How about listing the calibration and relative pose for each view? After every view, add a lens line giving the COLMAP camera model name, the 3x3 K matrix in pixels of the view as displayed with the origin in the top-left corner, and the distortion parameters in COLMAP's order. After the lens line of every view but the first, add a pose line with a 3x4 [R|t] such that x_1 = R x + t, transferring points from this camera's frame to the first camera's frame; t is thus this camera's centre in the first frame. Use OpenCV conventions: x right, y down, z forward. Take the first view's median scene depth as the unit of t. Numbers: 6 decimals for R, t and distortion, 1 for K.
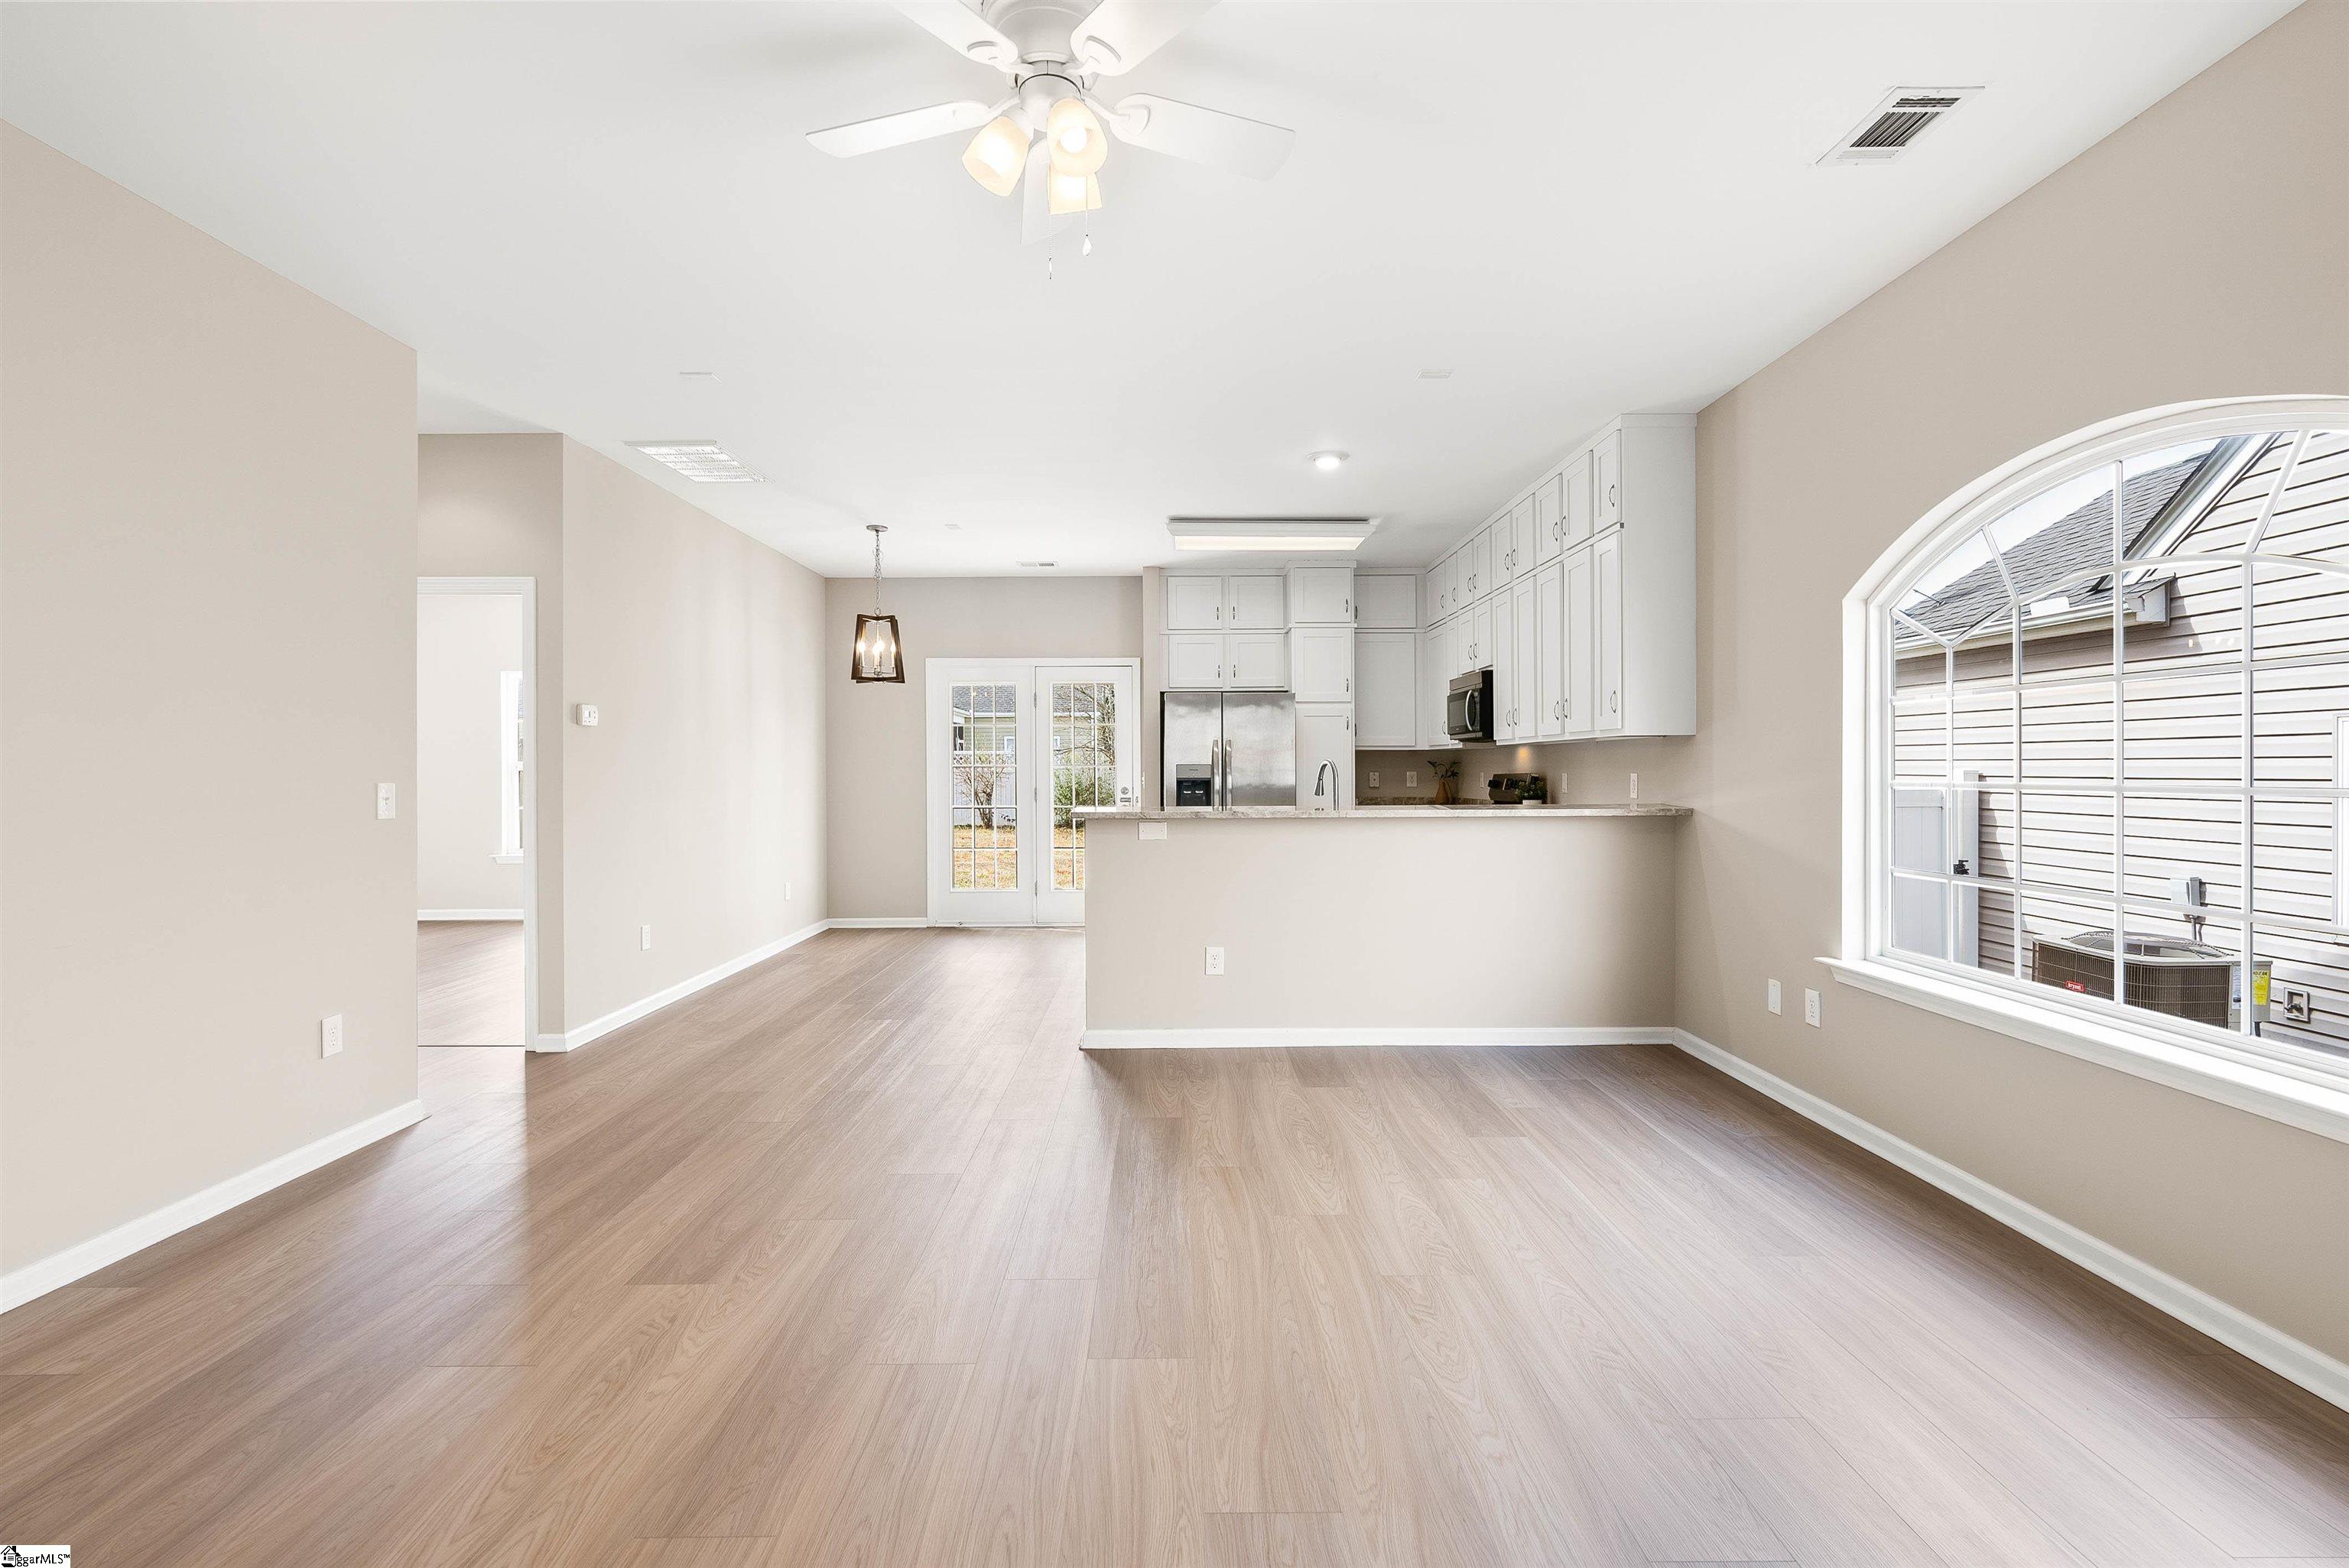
lens RADIAL K [[1055.0, 0, 1179.0], [0, 1055.0, 780.2], [0, 0, 1]] dist [-0.007003, 0.001353]
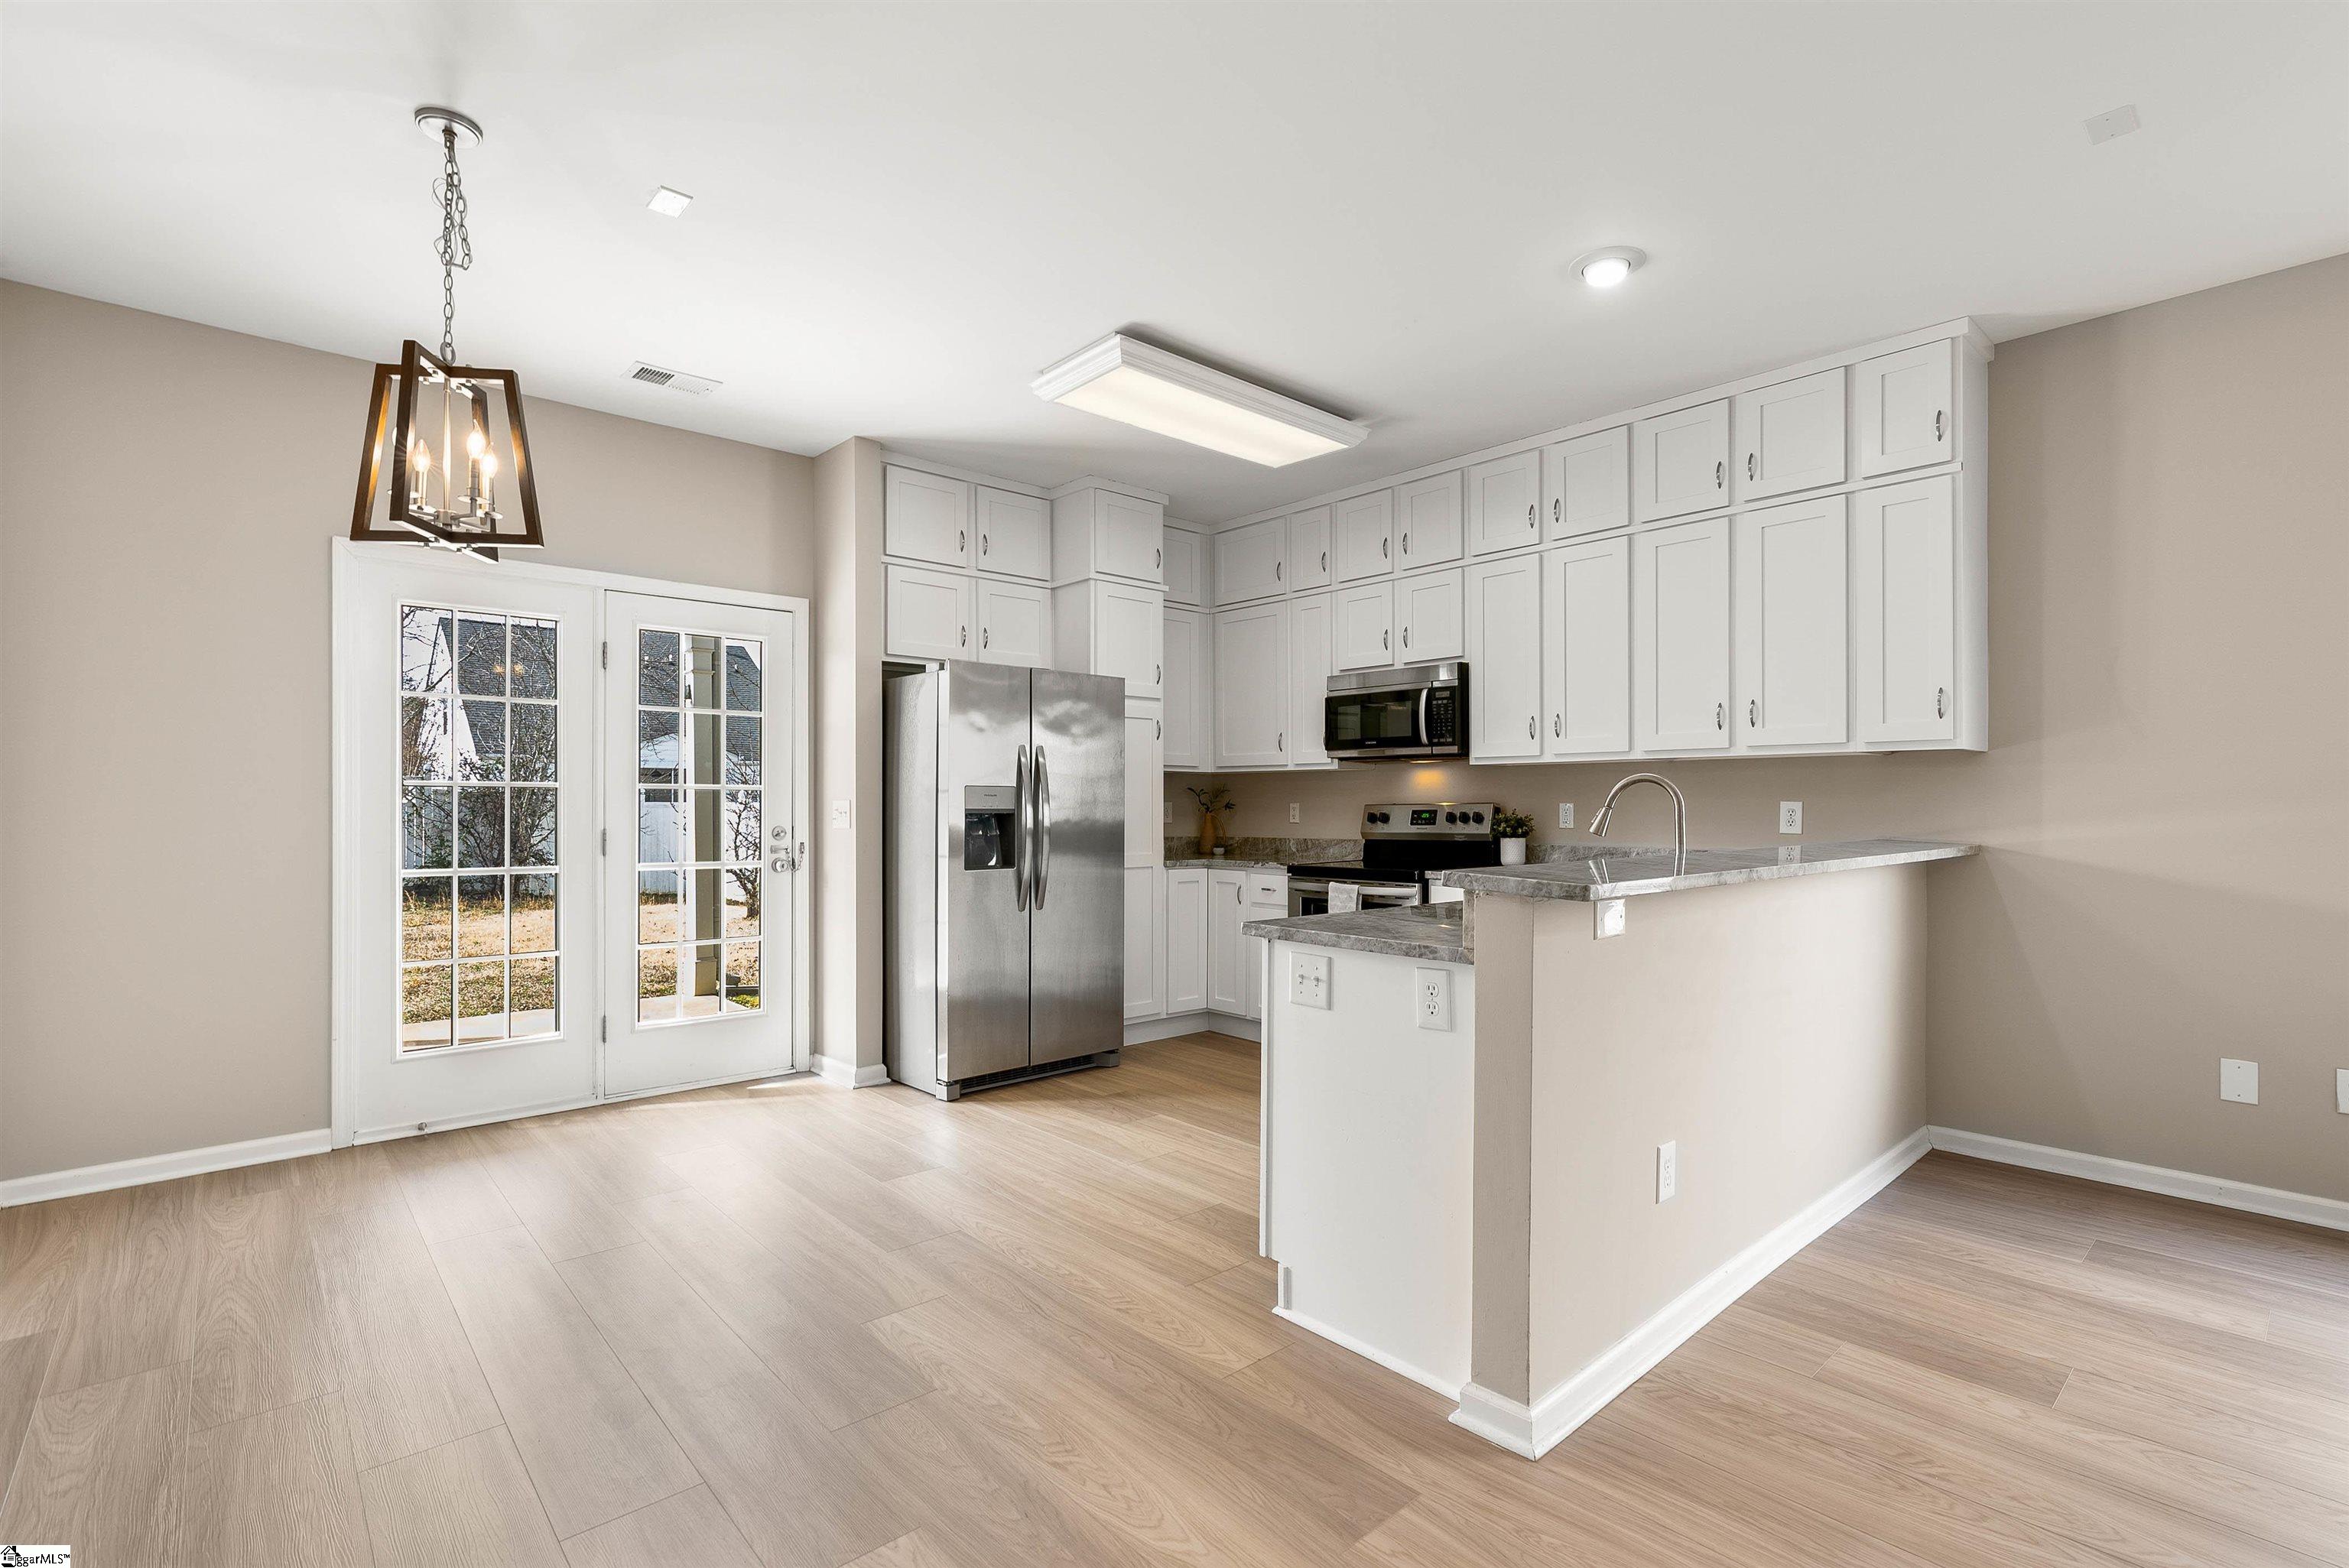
lens RADIAL K [[1068.4, 0, 1178.5], [0, 1068.4, 805.3], [0, 0, 1]] dist [-0.006818, 0.001144]
pose [[0.751642, 0.004700, 0.659554, -0.405930], [0.002894, 0.999941, -0.010423, 0.002826], [-0.659565, 0.009744, 0.751585, 0.666405]]
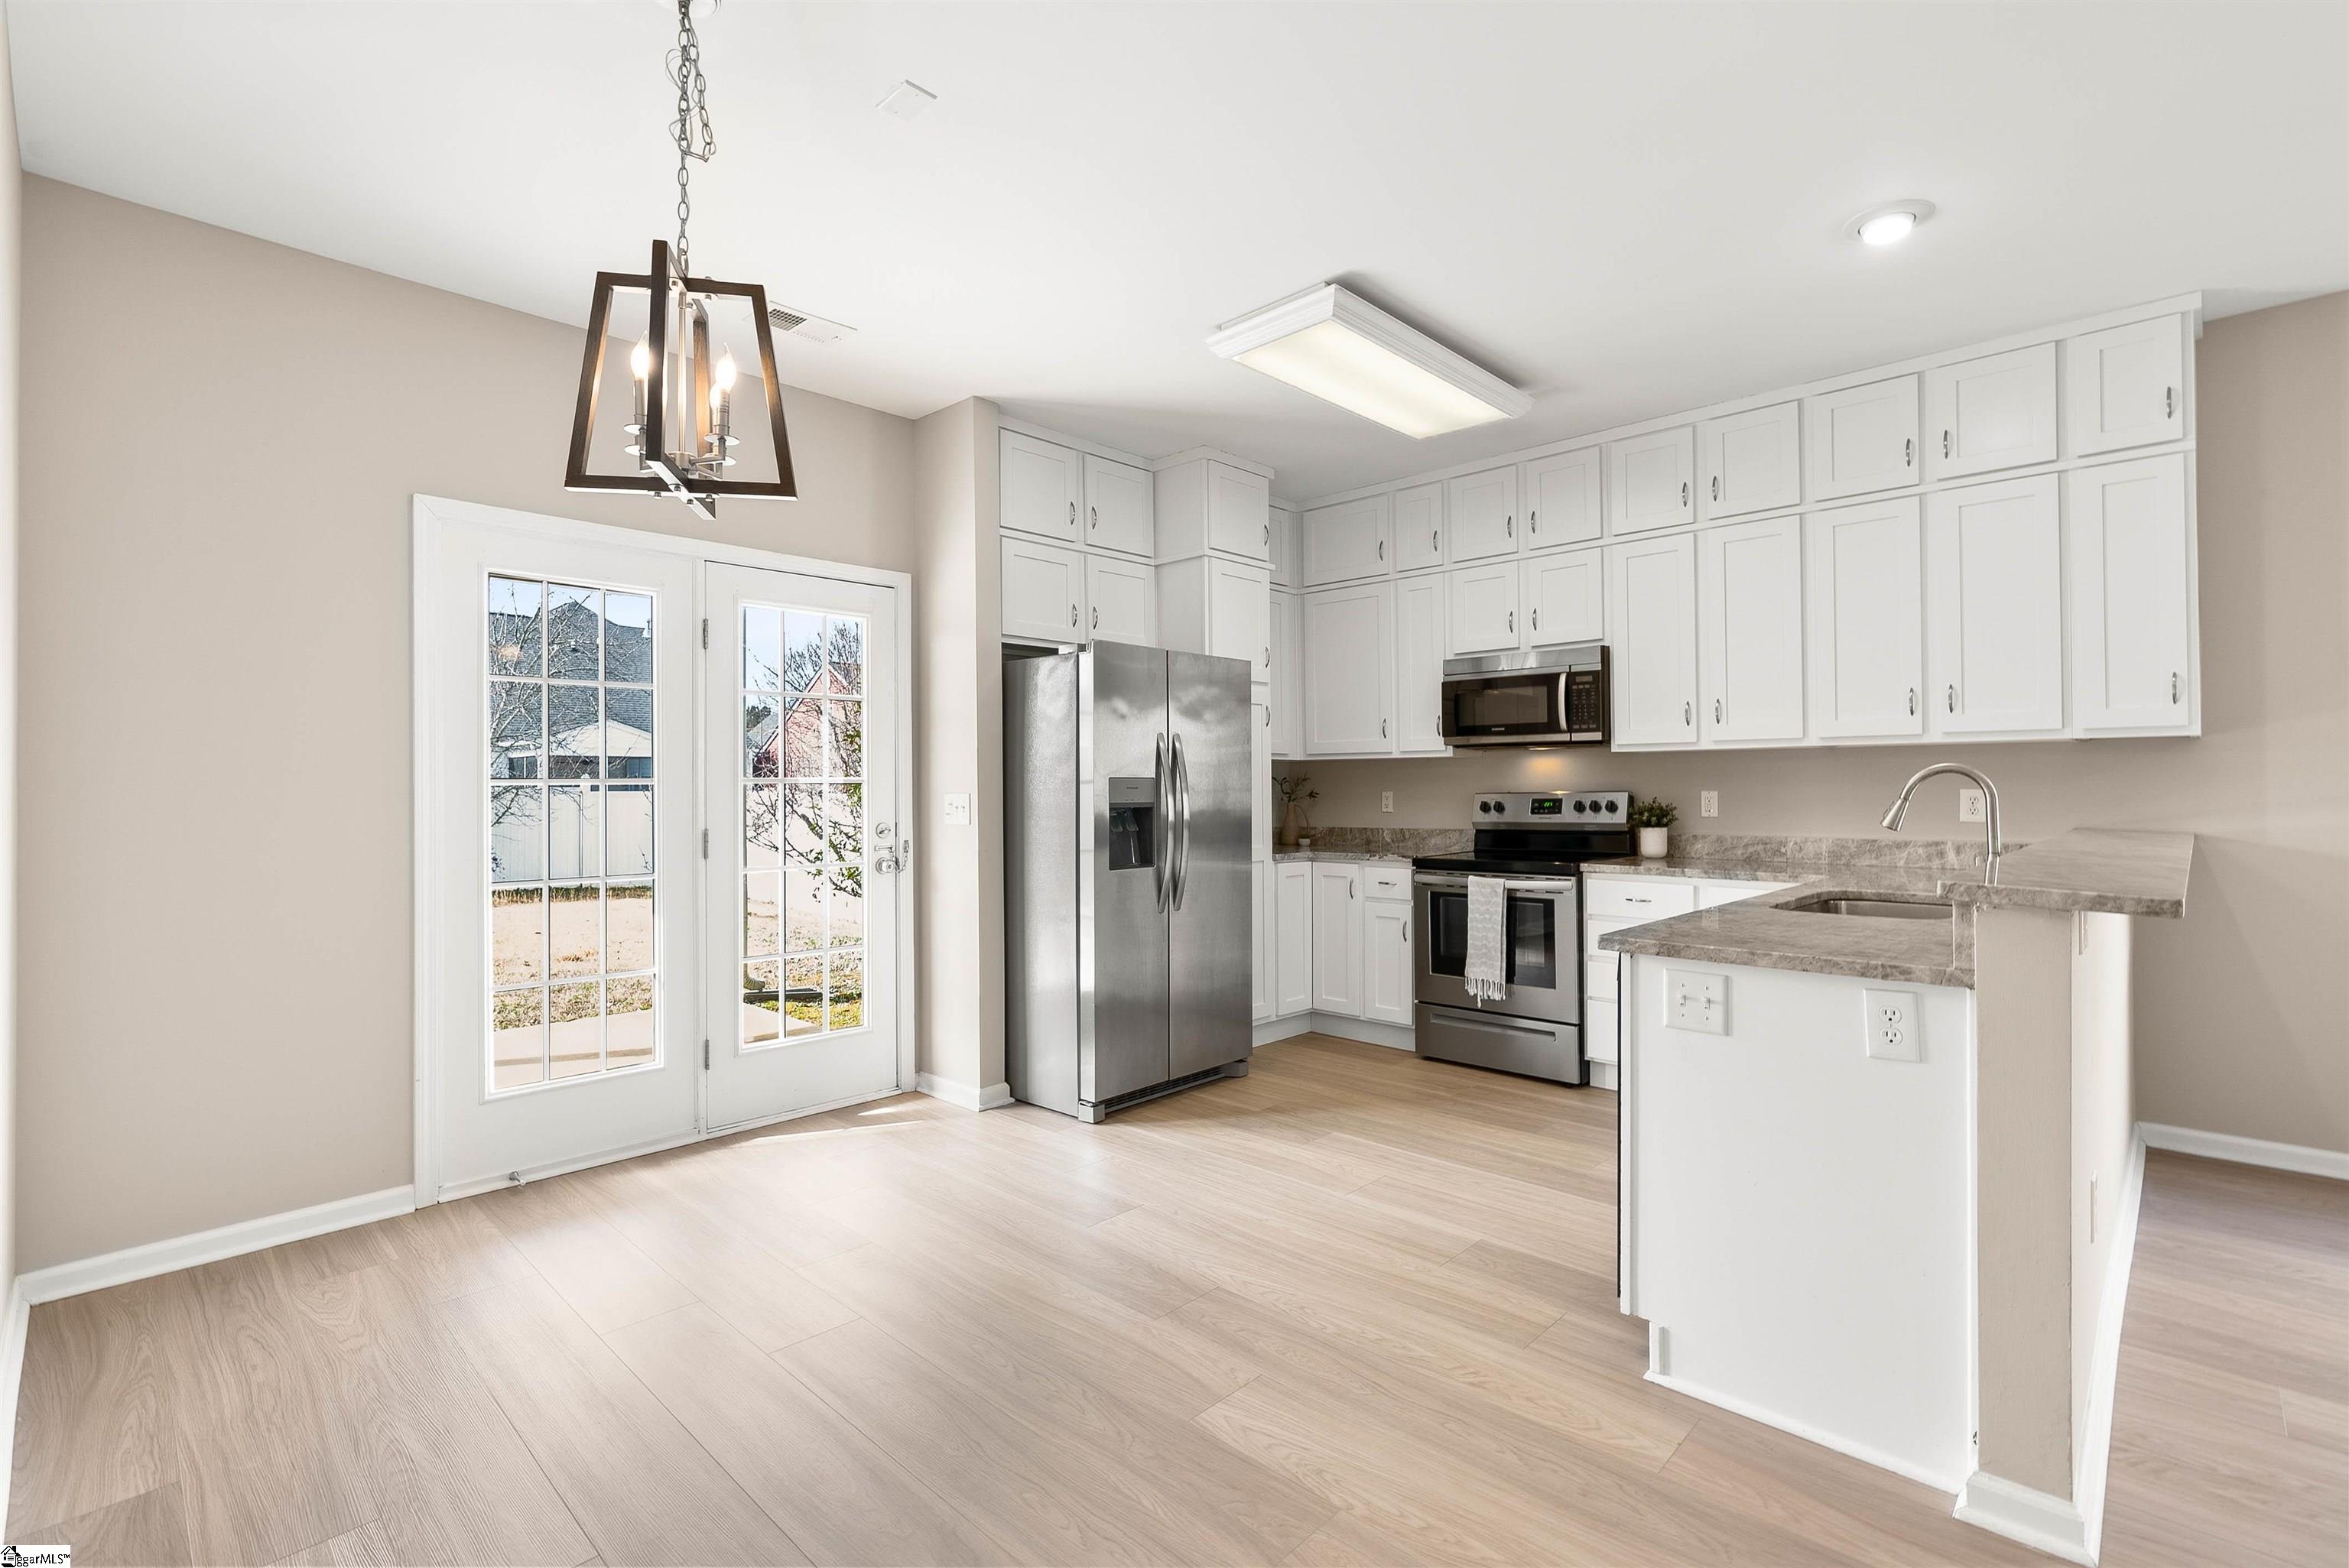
lens RADIAL K [[1055.0, 0, 1179.0], [0, 1055.0, 780.2], [0, 0, 1]] dist [-0.007003, 0.001353]
pose [[0.700101, 0.005417, 0.714024, -0.481188], [0.010637, 0.999781, -0.018013, -0.005266], [-0.713965, 0.020206, 0.699890, 0.829362]]
